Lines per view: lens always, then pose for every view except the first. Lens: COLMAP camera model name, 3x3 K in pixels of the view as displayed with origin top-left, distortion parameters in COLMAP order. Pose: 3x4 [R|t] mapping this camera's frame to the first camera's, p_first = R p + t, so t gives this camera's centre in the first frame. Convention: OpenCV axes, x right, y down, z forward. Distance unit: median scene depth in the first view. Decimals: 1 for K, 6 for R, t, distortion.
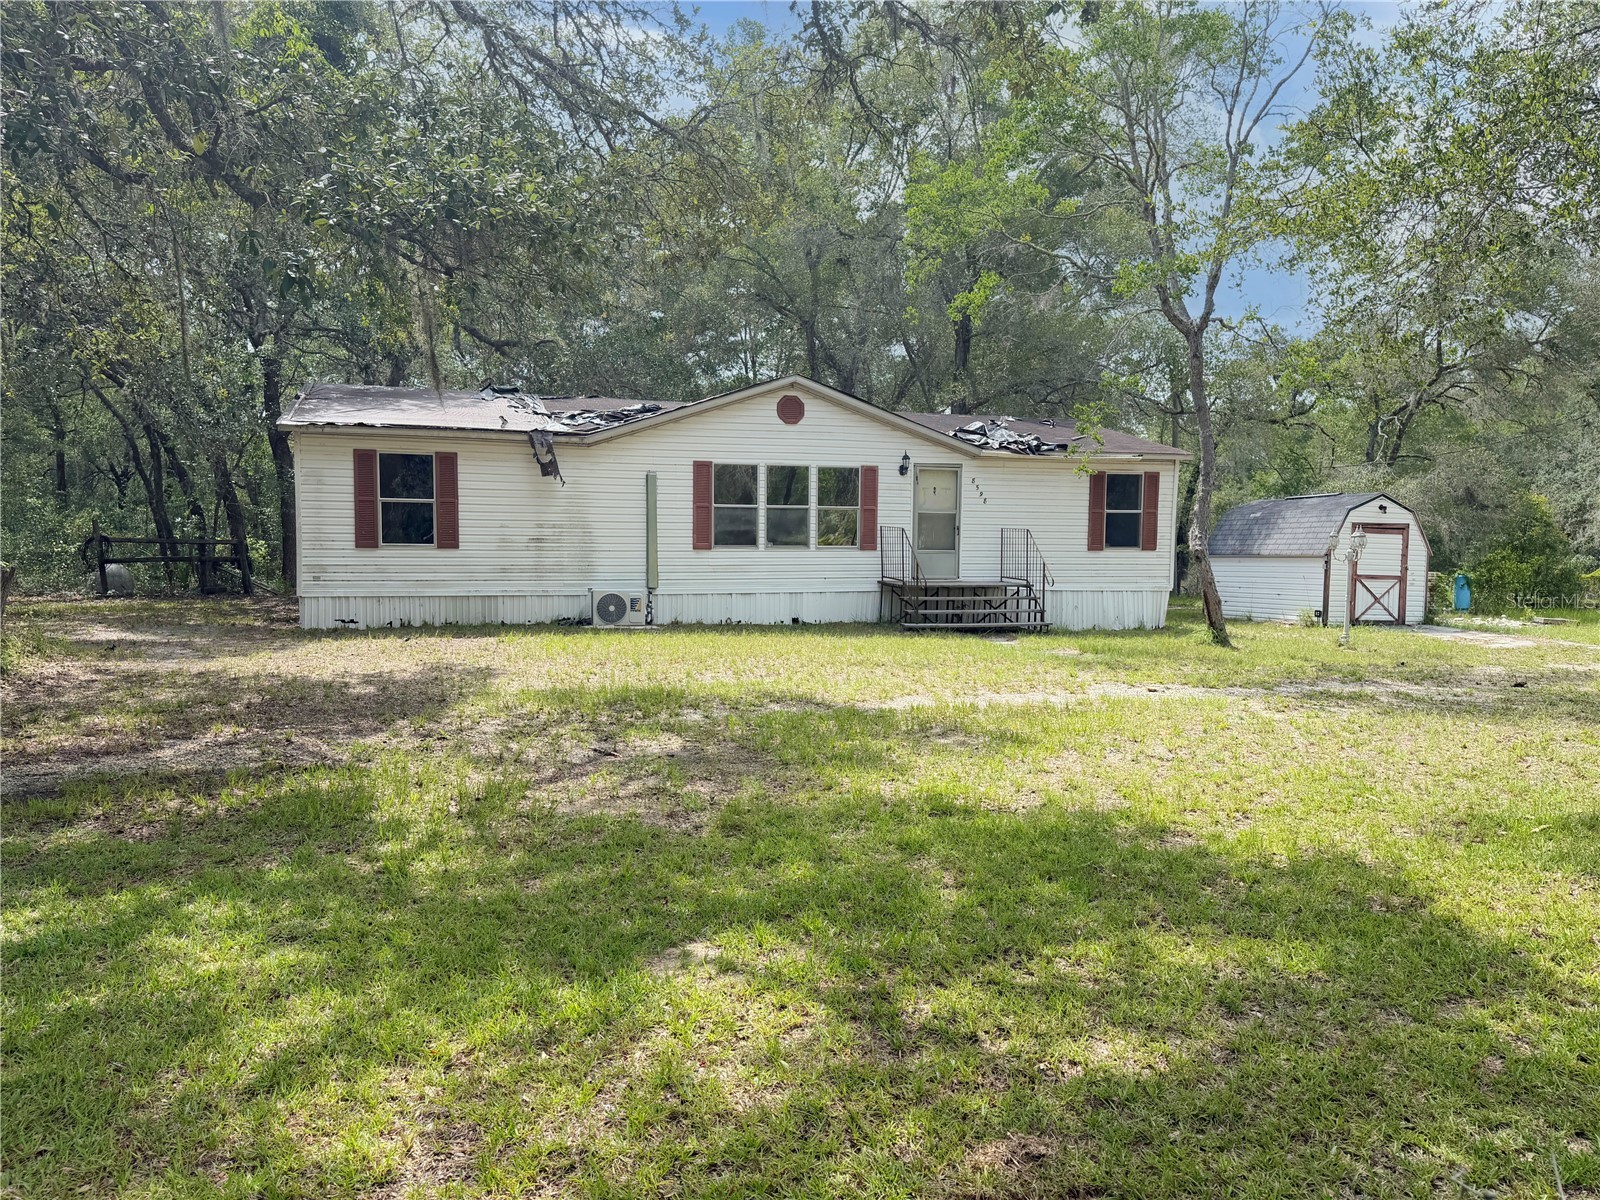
lens RADIAL K [[1114.6, 0, 808.5], [0, 1114.6, 615.1], [0, 0, 1]] dist [0.082928, -0.109121]
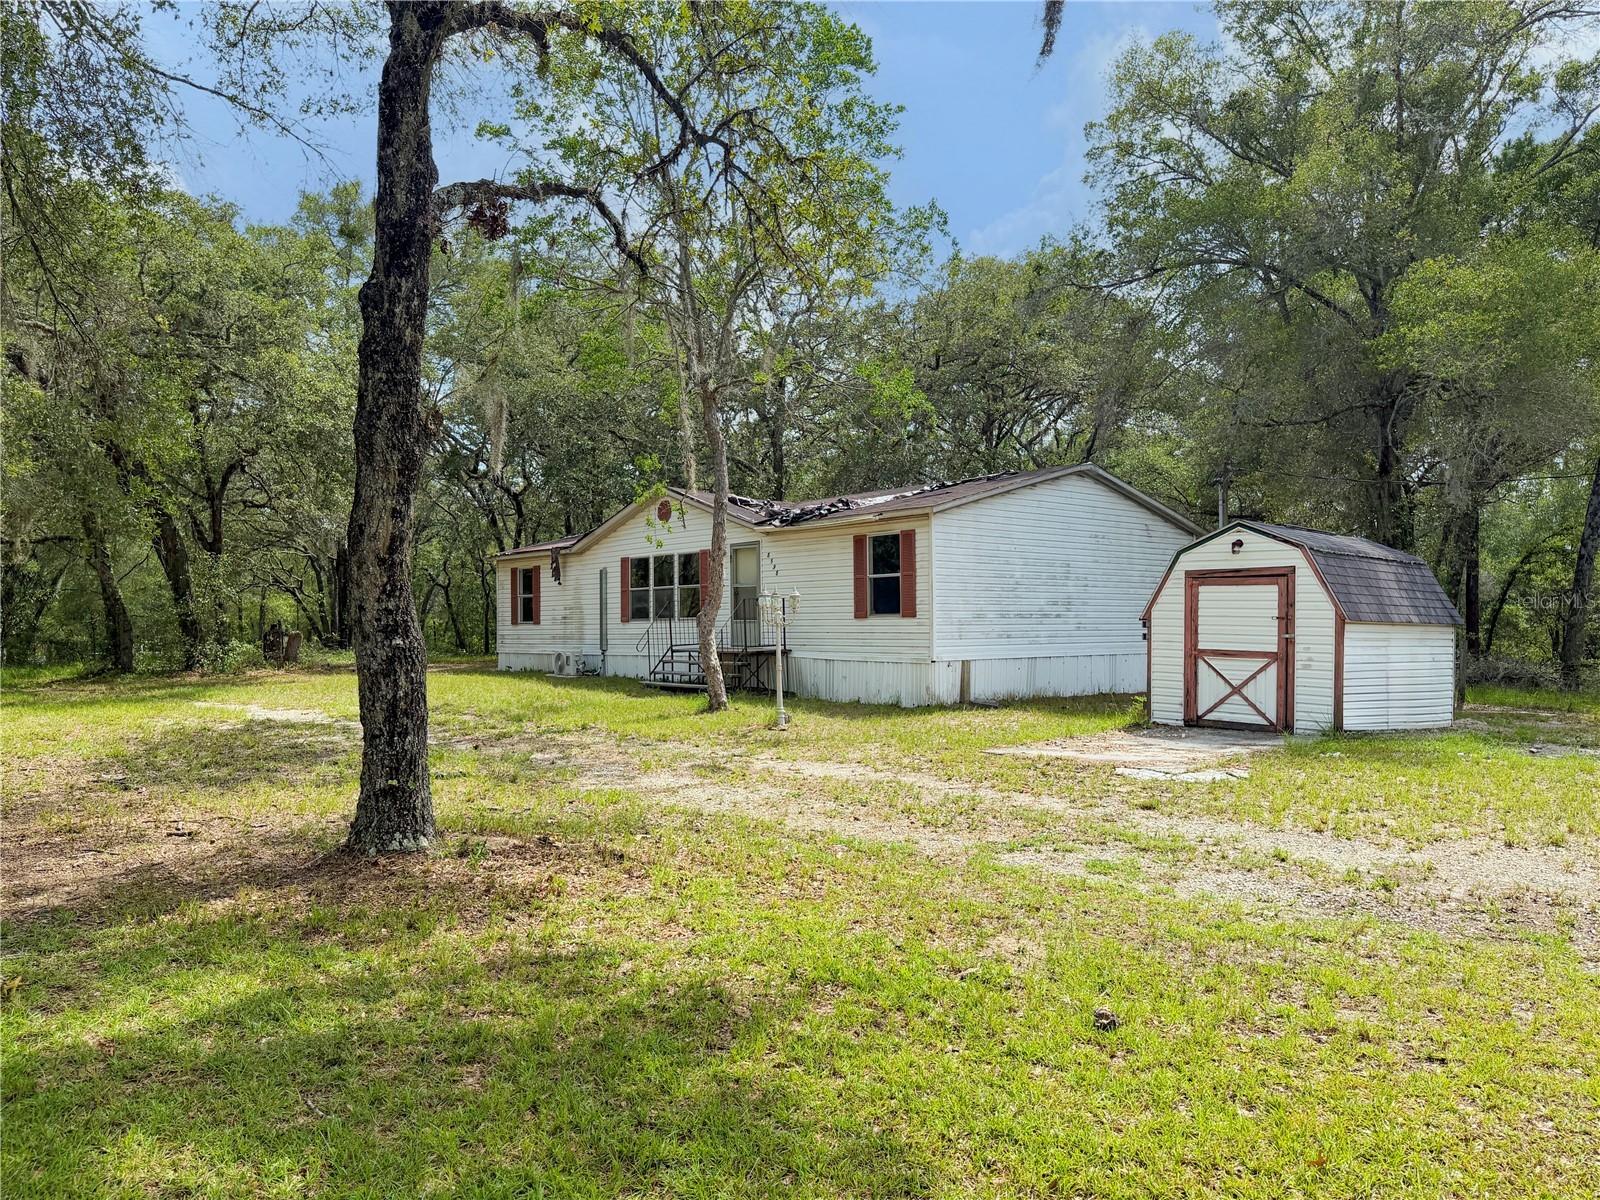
lens RADIAL K [[1114.6, 0, 796.4], [0, 1114.6, 611.2], [0, 0, 1]] dist [0.082928, -0.109121]
pose [[0.401560, -0.020979, -0.915592, 1.190741], [-0.044079, 0.998136, -0.042203, -0.023941], [0.914771, 0.057305, 0.399887, 0.631926]]
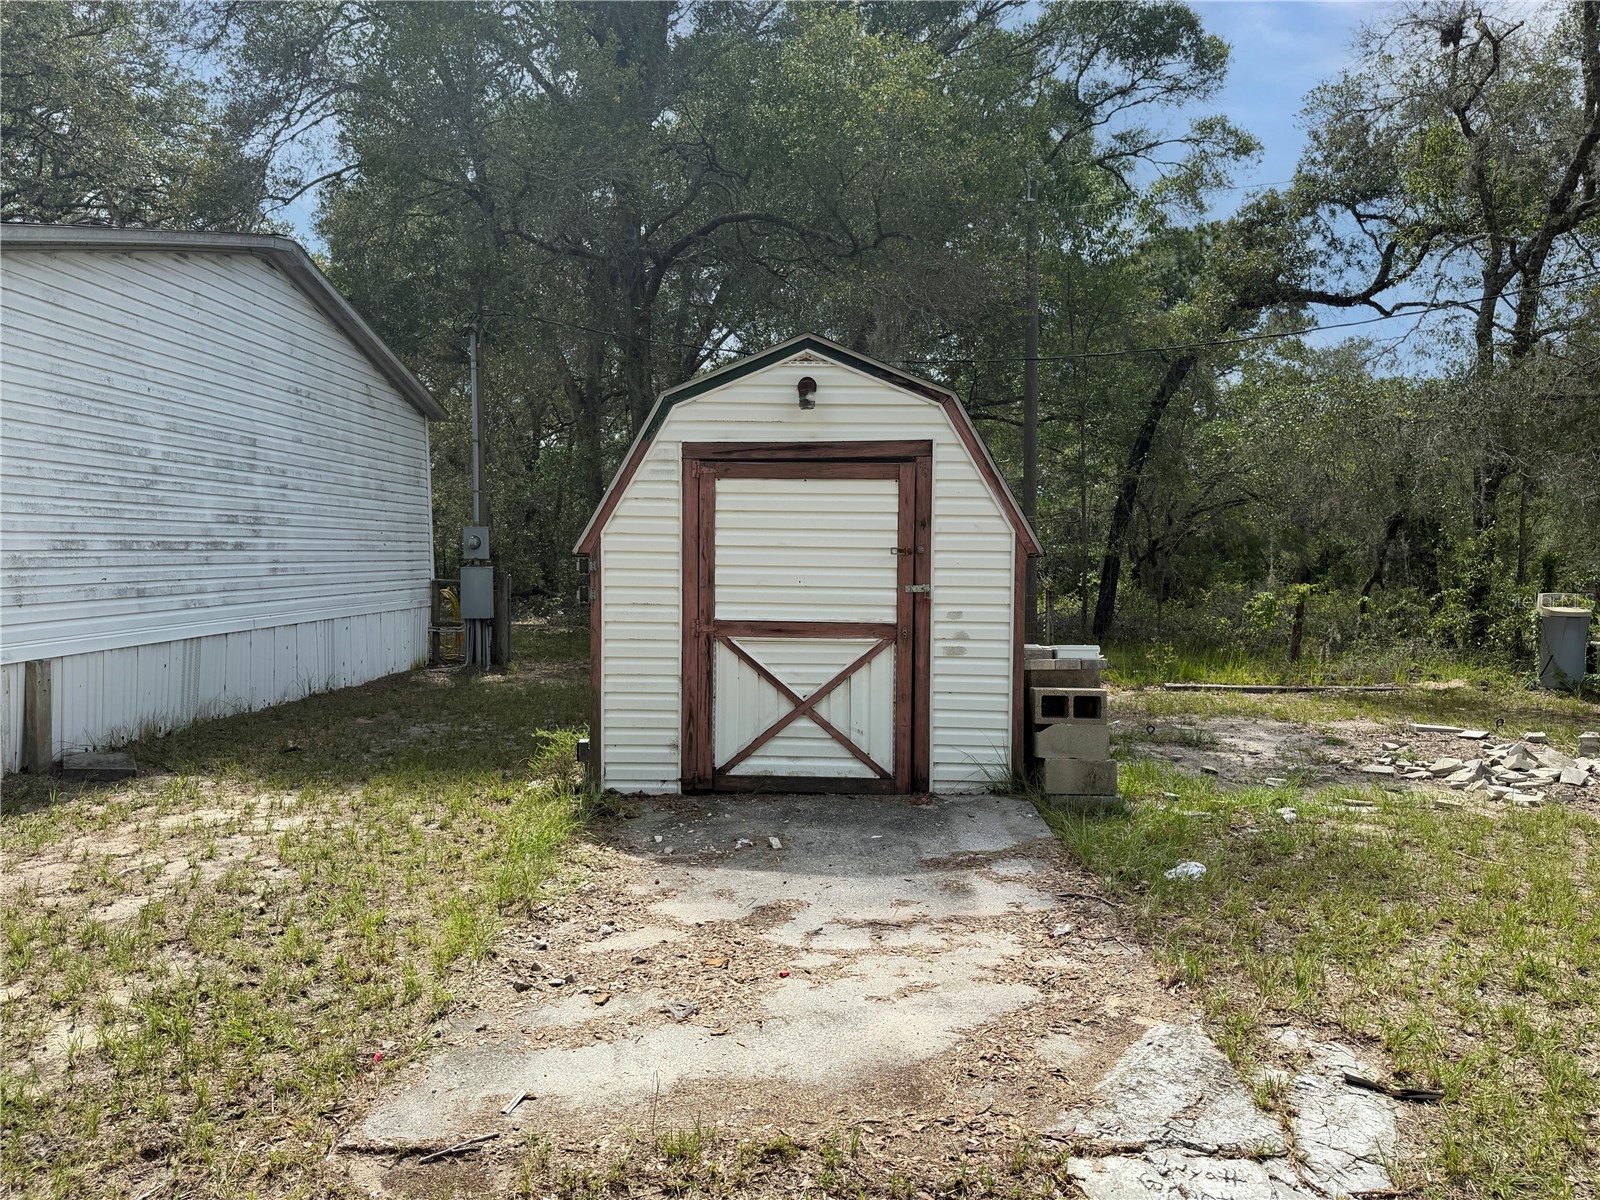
lens RADIAL K [[1114.6, 0, 790.2], [0, 1114.6, 605.4], [0, 0, 1]] dist [0.082928, -0.109121]
pose [[0.945268, -0.000172, -0.326295, 0.720086], [-0.002666, 0.999962, -0.008251, -0.044935], [0.326284, 0.008669, 0.945232, 0.882225]]
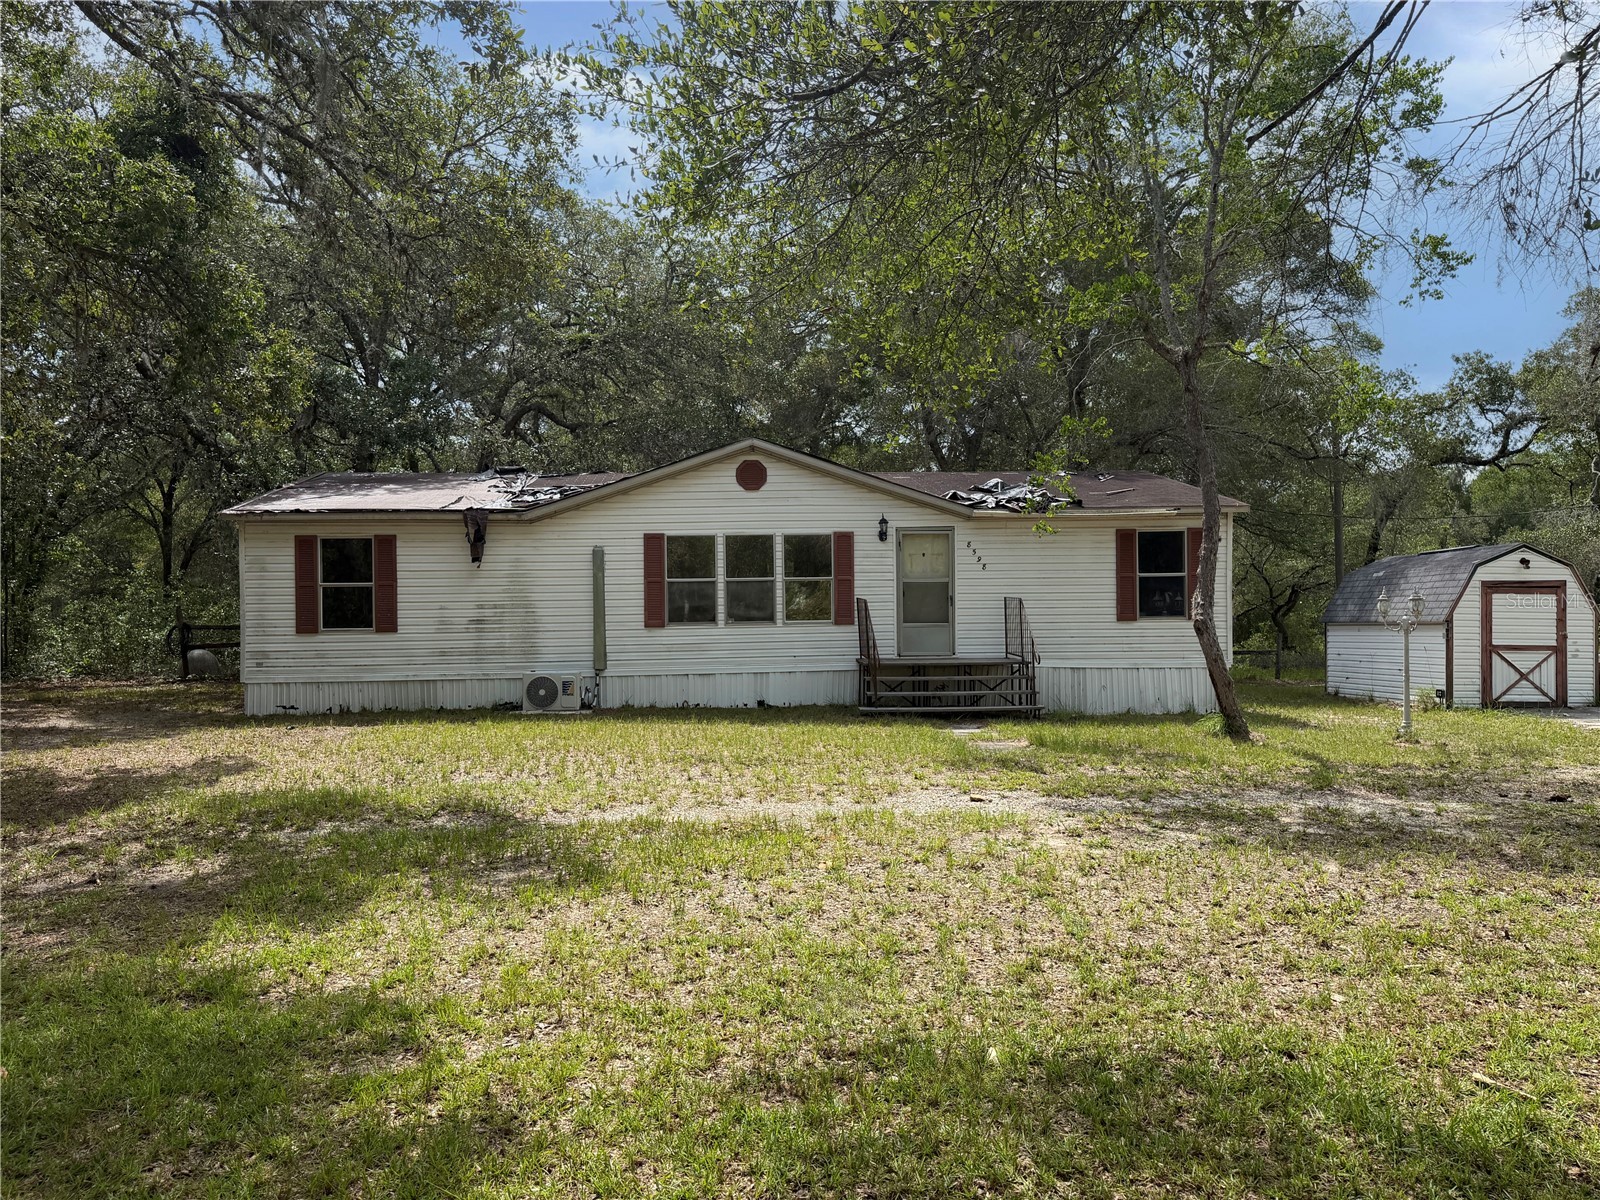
lens RADIAL K [[1114.6, 0, 815.4], [0, 1114.6, 607.7], [0, 0, 1]] dist [0.082928, -0.109121]
pose [[0.971741, -0.020419, -0.235164, 0.248519], [0.004079, 0.997555, -0.069765, -0.009643], [0.236013, 0.066834, 0.969449, 0.122112]]
